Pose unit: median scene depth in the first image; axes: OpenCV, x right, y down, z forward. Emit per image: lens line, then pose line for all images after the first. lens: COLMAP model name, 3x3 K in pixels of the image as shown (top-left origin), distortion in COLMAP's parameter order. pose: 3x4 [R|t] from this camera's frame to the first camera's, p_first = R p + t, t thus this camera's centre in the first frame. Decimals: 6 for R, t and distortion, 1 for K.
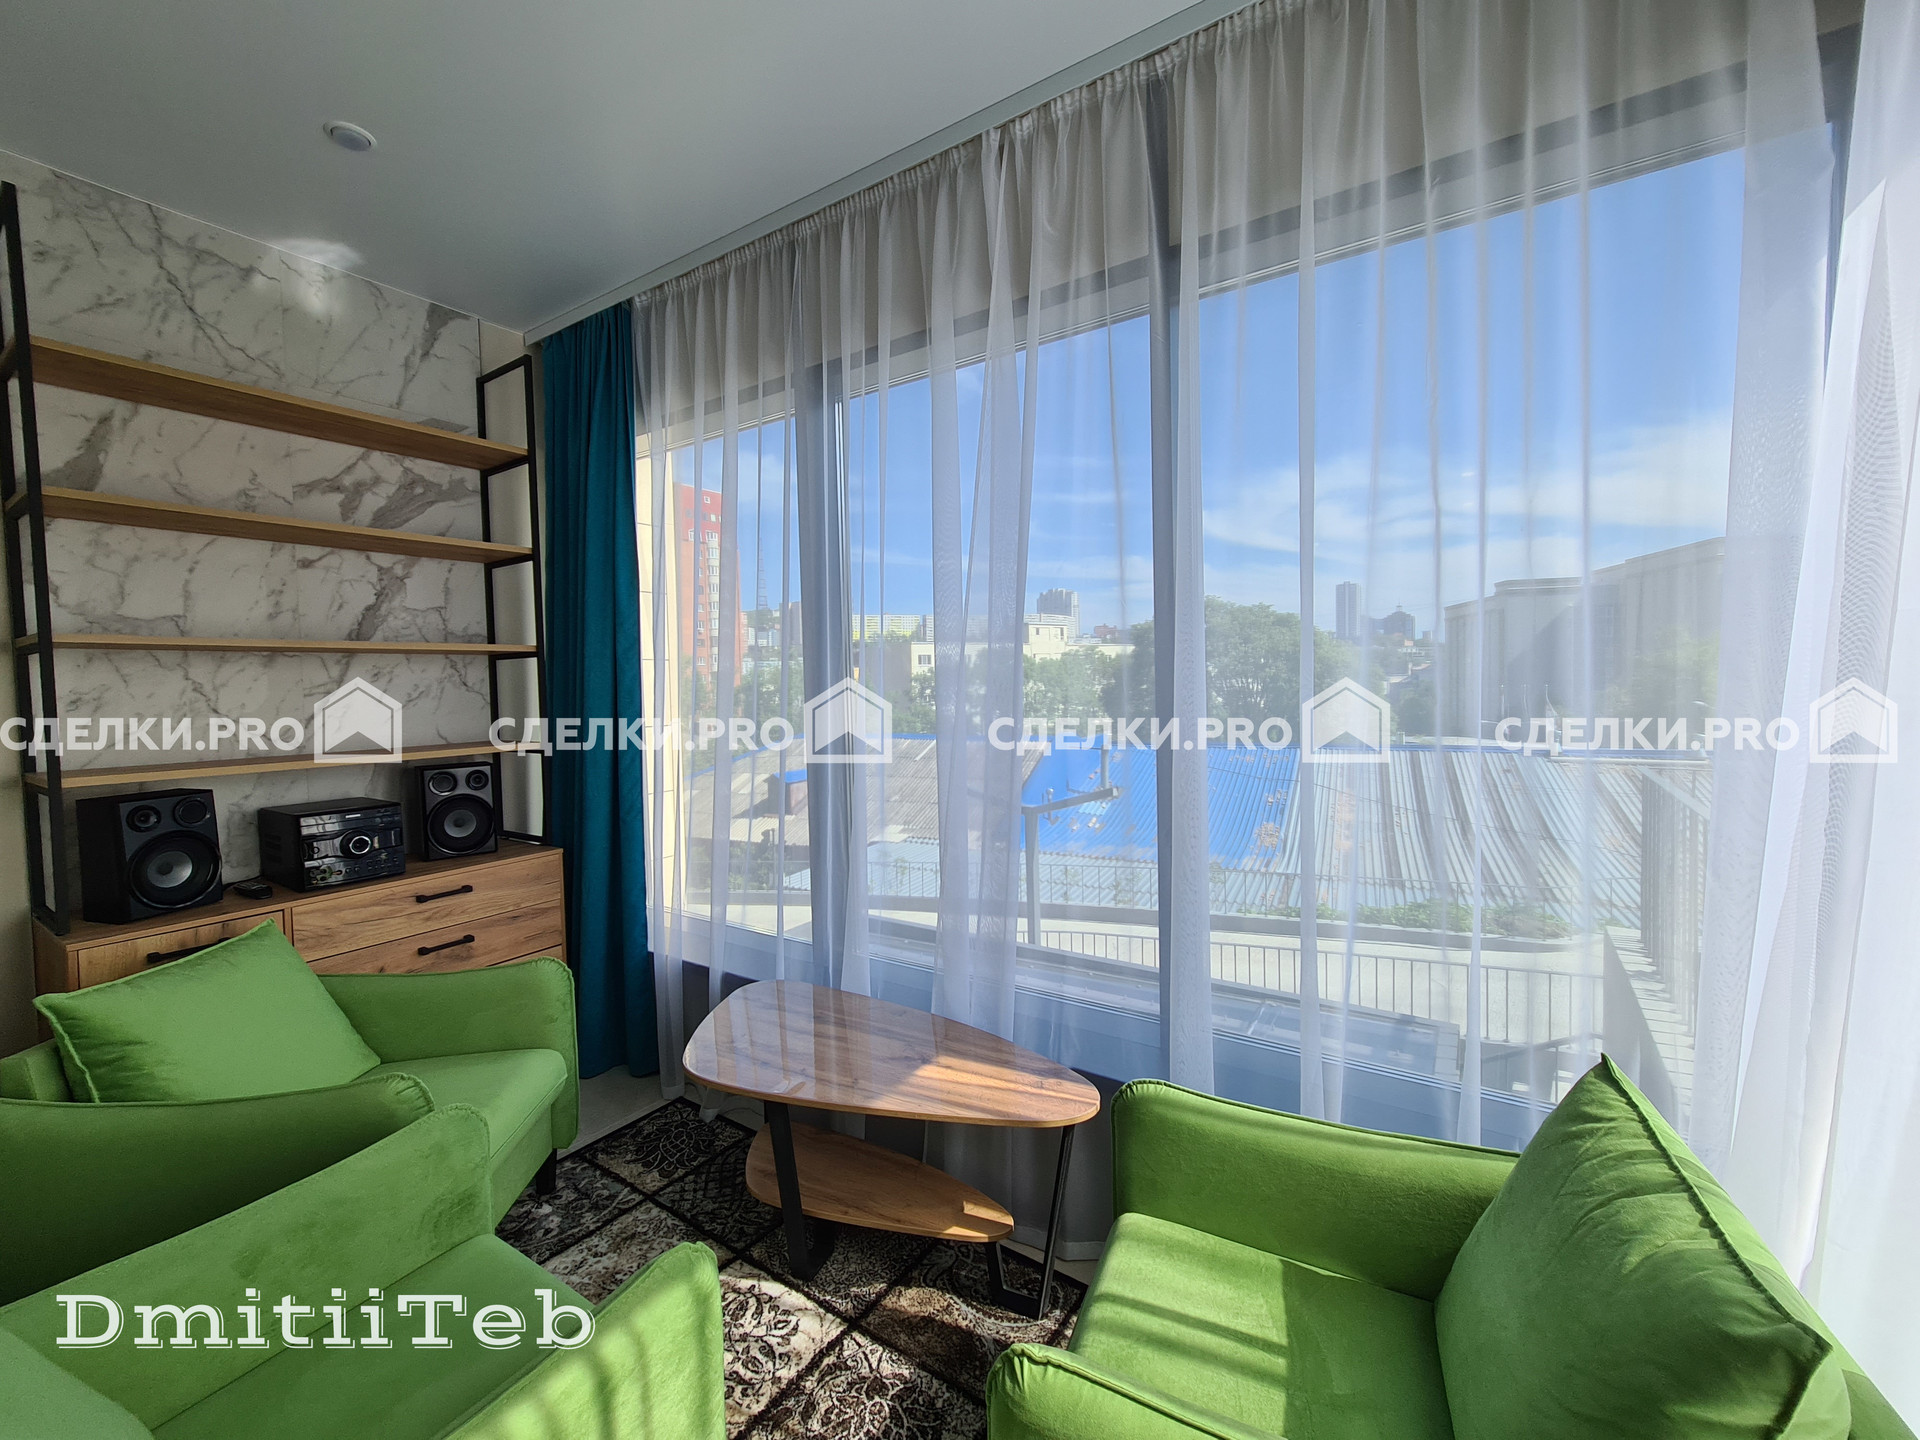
lens RADIAL K [[794.0, 0, 961.1], [0, 794.0, 710.4], [0, 0, 1]] dist [0.003643, -0.000979]
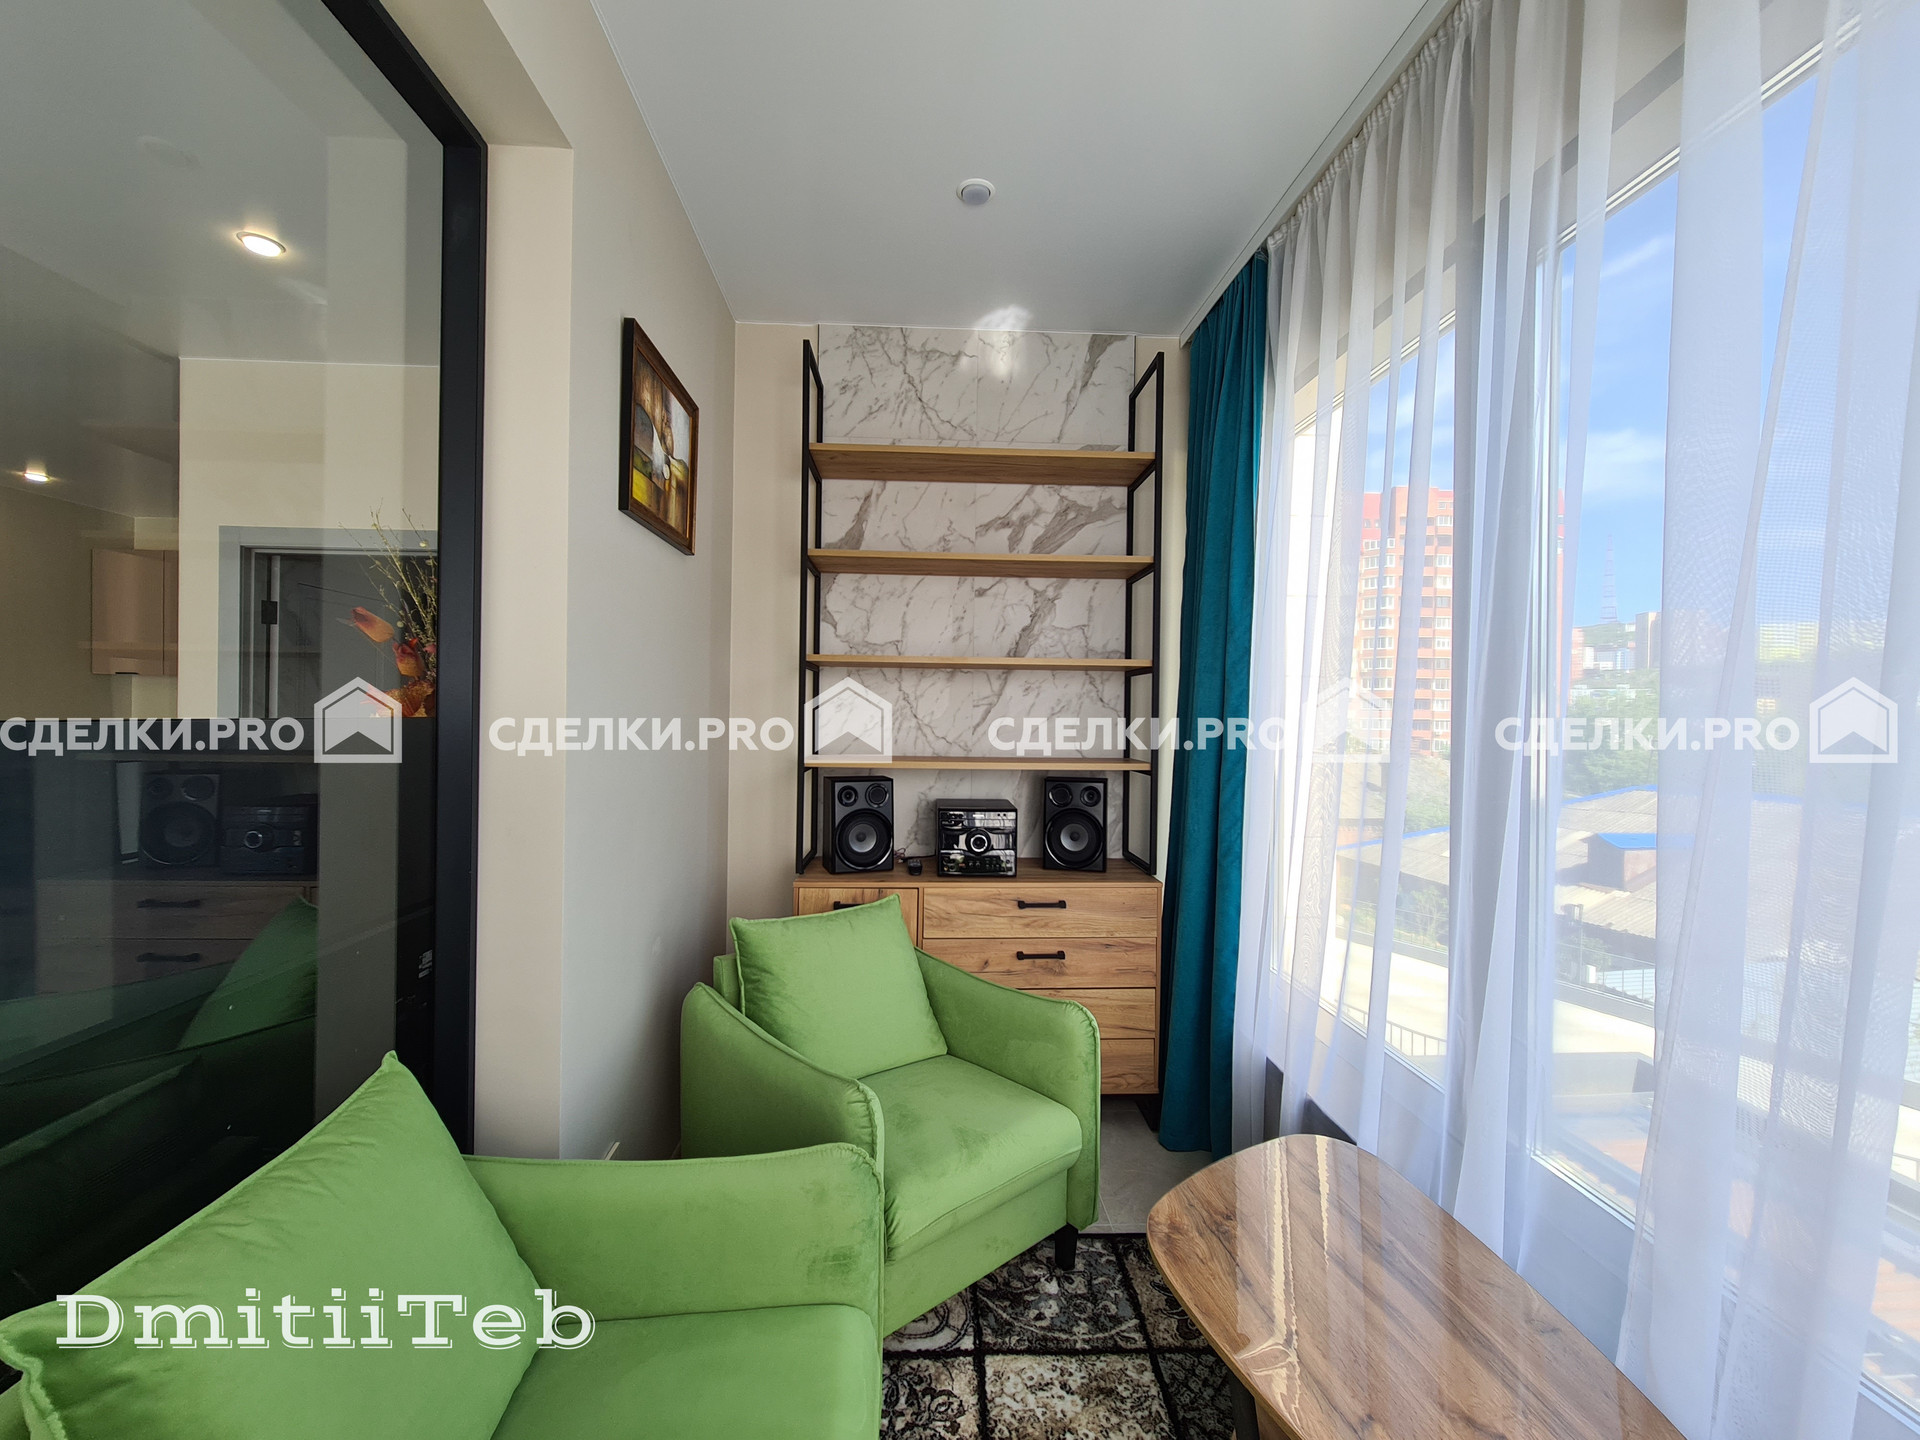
lens RADIAL K [[794.0, 0, 945.6], [0, 794.0, 712.6], [0, 0, 1]] dist [0.003643, -0.000979]
pose [[0.593383, 0.030652, -0.804336, 0.085784], [-0.054600, 0.998506, -0.002229, -0.004829], [0.803066, 0.045239, 0.594170, 0.290022]]
